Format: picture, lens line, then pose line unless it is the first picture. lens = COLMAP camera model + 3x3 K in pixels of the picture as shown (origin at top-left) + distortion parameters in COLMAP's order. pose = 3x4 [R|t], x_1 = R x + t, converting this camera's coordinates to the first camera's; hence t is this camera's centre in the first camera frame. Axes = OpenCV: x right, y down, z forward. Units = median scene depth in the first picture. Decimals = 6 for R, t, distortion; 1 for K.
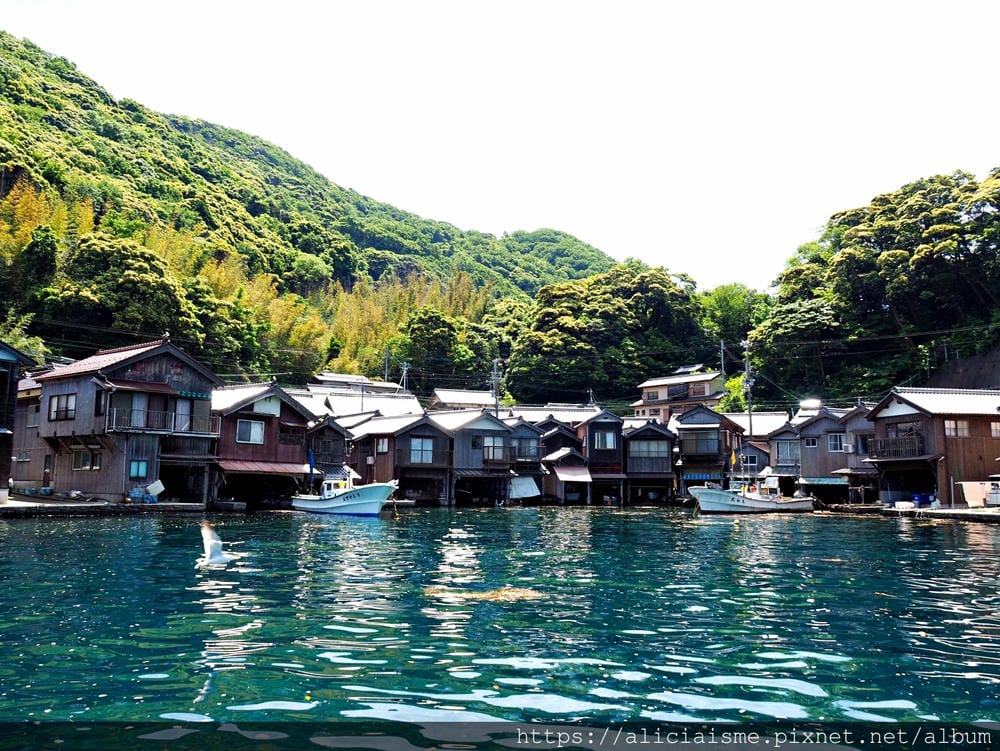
lens RADIAL K [[815.1, 0, 500.0], [0, 815.1, 375.5], [0, 0, 1]] dist [-0.034363, 0.004748]
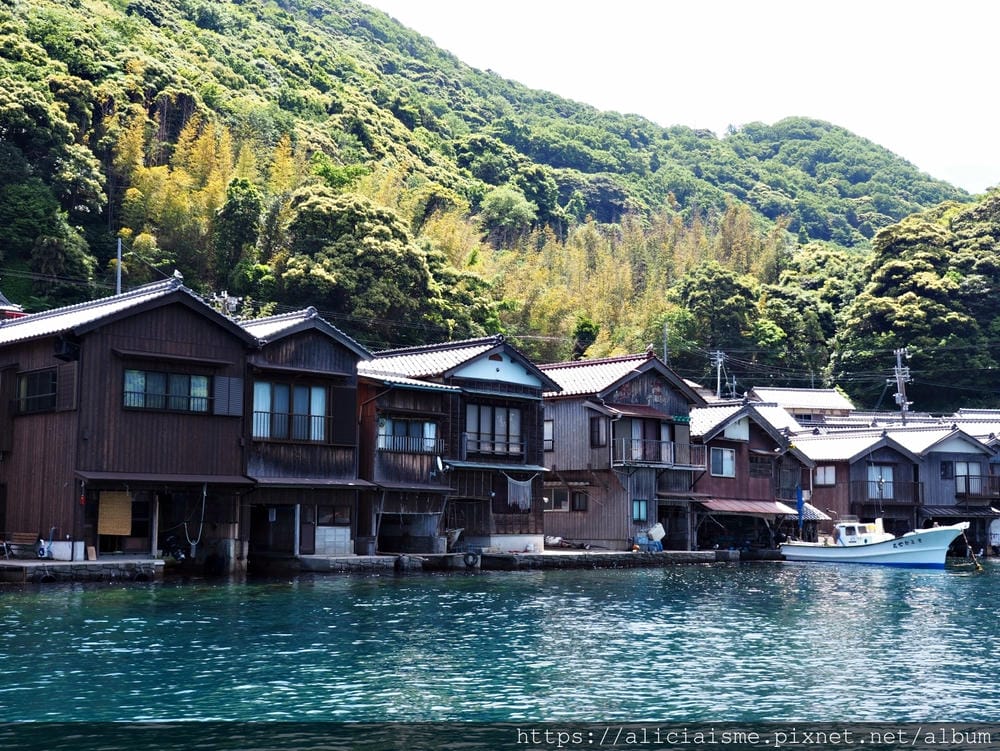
lens RADIAL K [[1297.7, 0, 500.0], [0, 1297.7, 375.5], [0, 0, 1]] dist [0.003913, -0.044976]
pose [[0.988677, -0.018858, -0.148867, -0.104130], [0.021412, 0.999649, 0.015577, -0.012746], [0.148521, -0.018588, 0.988735, -0.092254]]
